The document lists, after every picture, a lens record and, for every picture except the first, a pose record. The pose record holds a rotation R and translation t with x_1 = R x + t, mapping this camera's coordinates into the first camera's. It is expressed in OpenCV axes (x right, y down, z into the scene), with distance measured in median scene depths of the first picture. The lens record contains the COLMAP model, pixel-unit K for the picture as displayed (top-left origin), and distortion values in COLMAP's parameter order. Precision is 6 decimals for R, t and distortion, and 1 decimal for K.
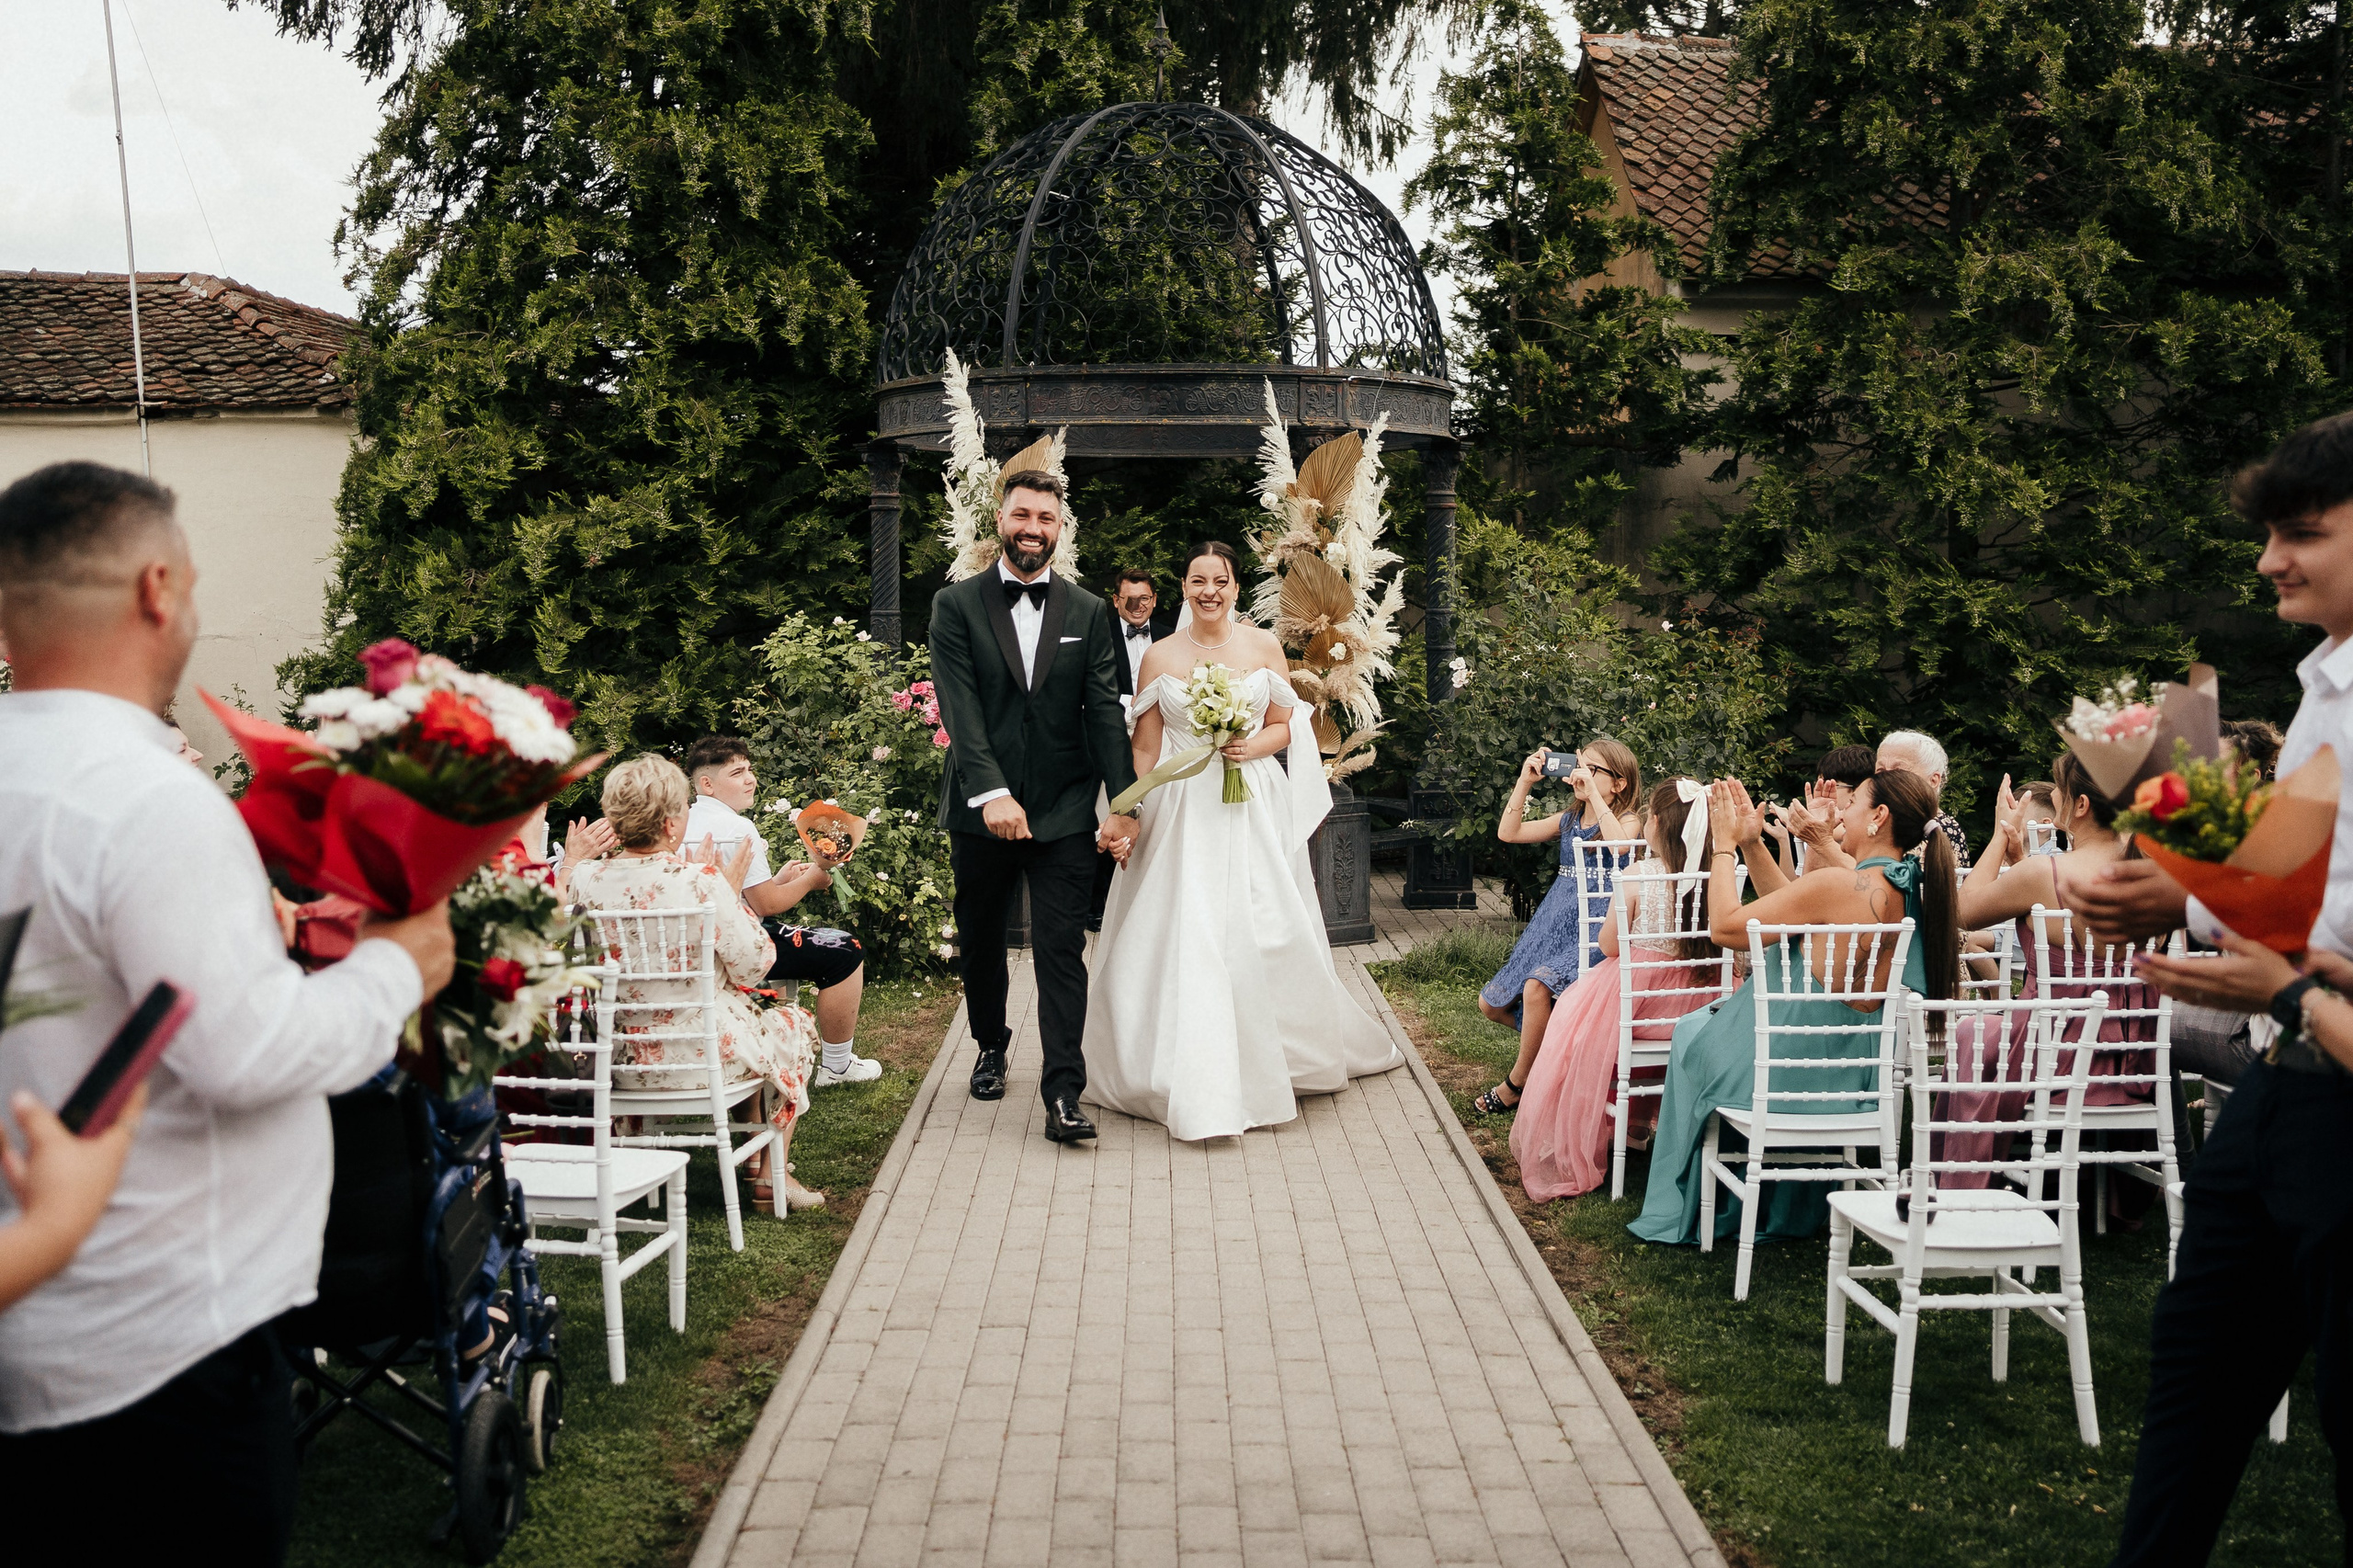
lens RADIAL K [[2441.8, 0, 1186.8], [0, 2441.8, 758.9], [0, 0, 1]] dist [-0.025455, 0.214646]
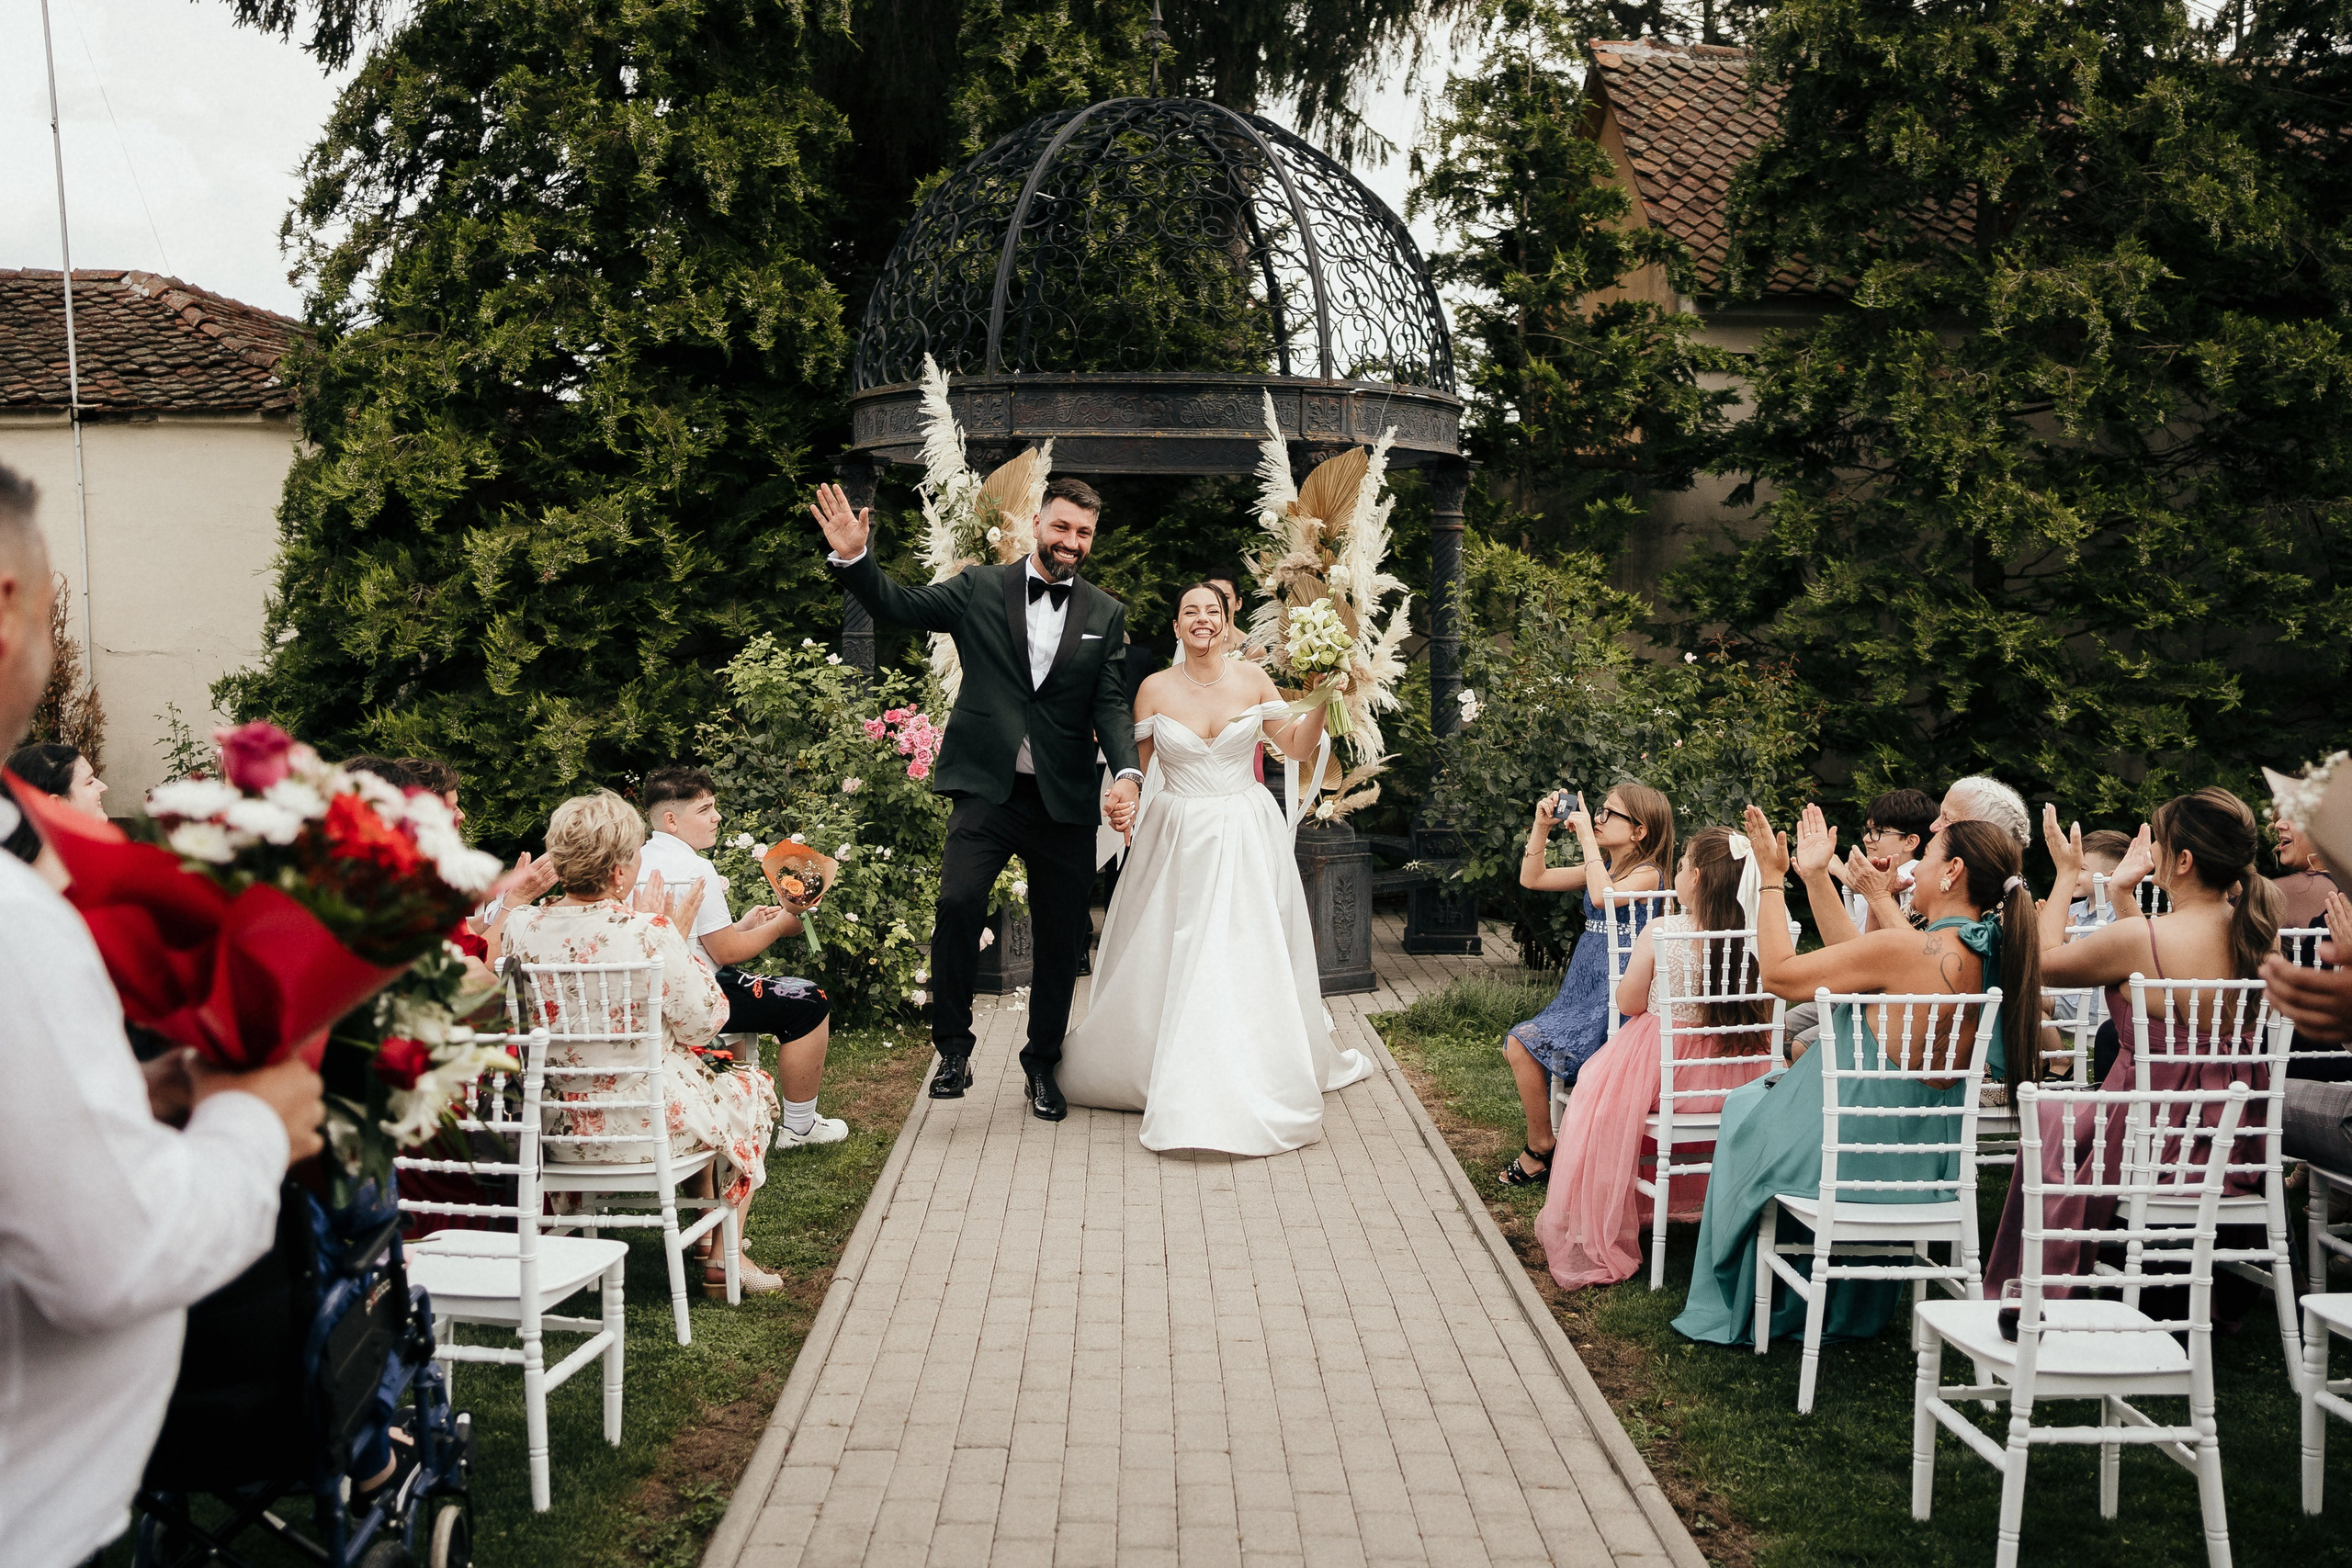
lens RADIAL K [[2465.5, 0, 1181.6], [0, 2465.5, 770.9], [0, 0, 1]] dist [-0.038520, 0.273342]
pose [[0.999920, 0.010042, 0.007722, -0.005022], [-0.009998, 0.999934, -0.005673, -0.002909], [-0.007779, 0.005595, 0.999954, 0.044444]]
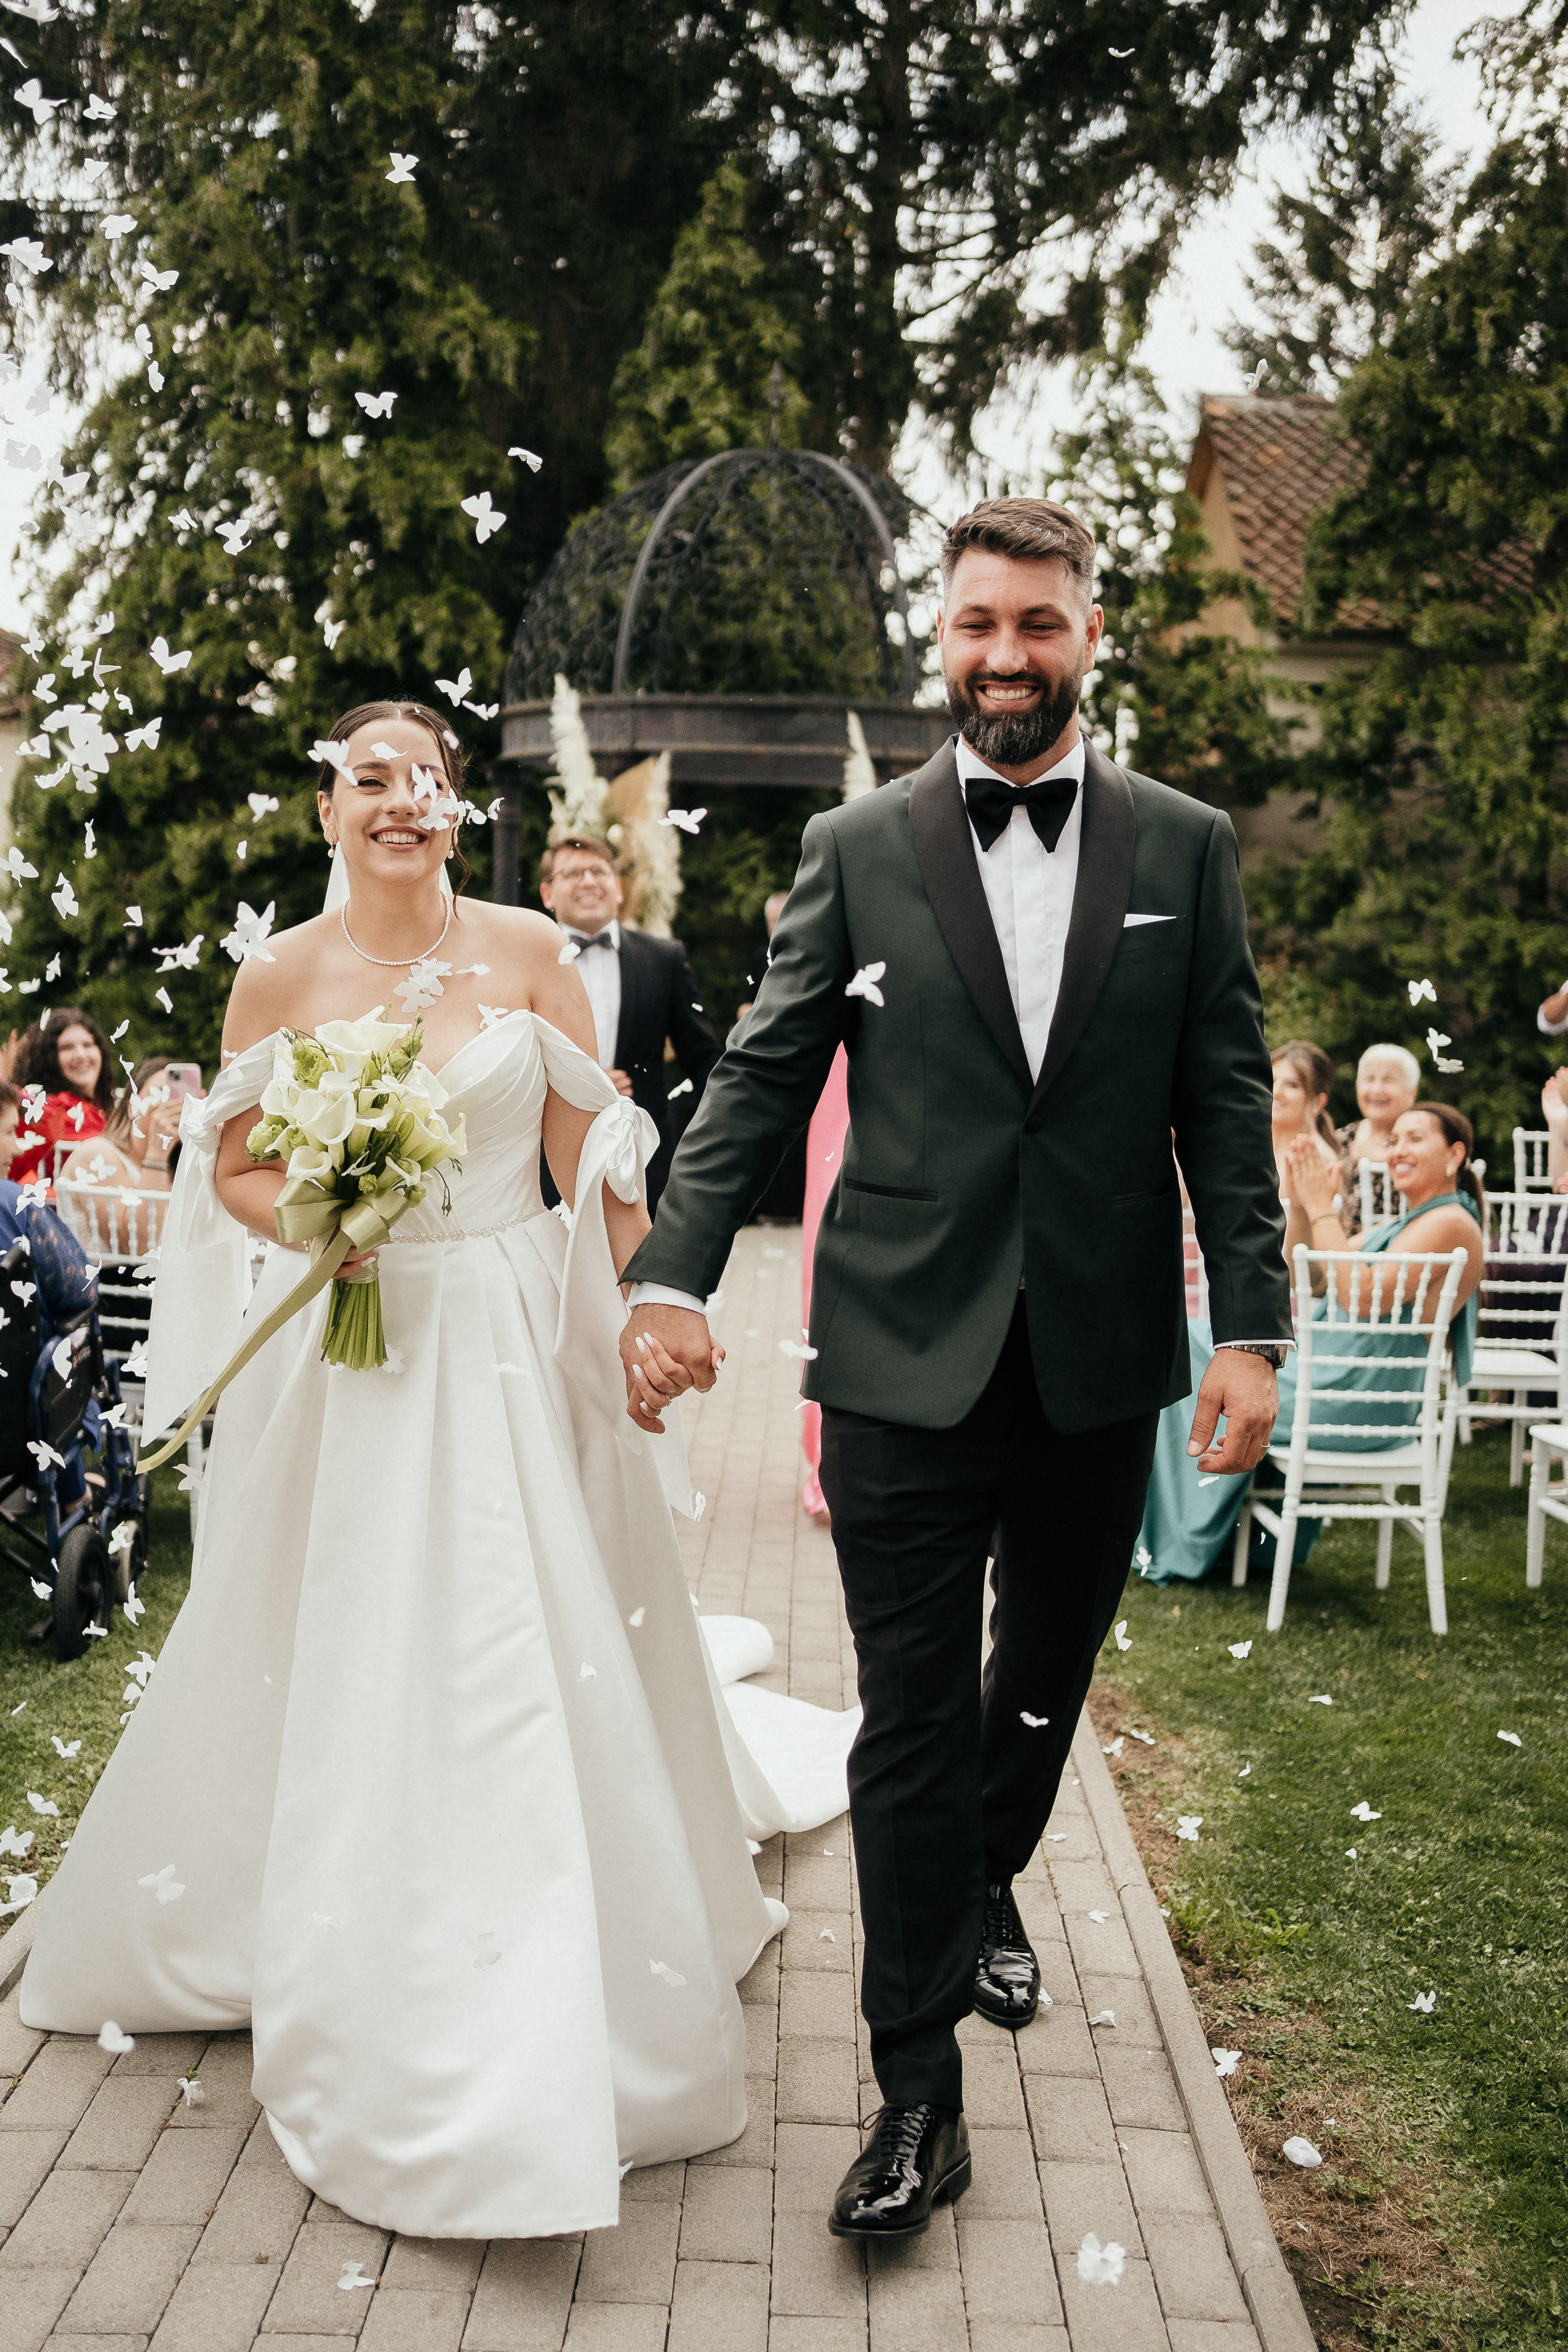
lens RADIAL K [[2396.6, 0, 784.0], [0, 2396.6, 1176.0], [0, 0, 1]] dist [-0.008309, 0.168391]
pose [[0.999100, 0.032516, -0.027244, 0.030588], [-0.031550, 0.998883, 0.035171, 0.011343], [0.028357, -0.034279, 0.999010, -0.059371]]
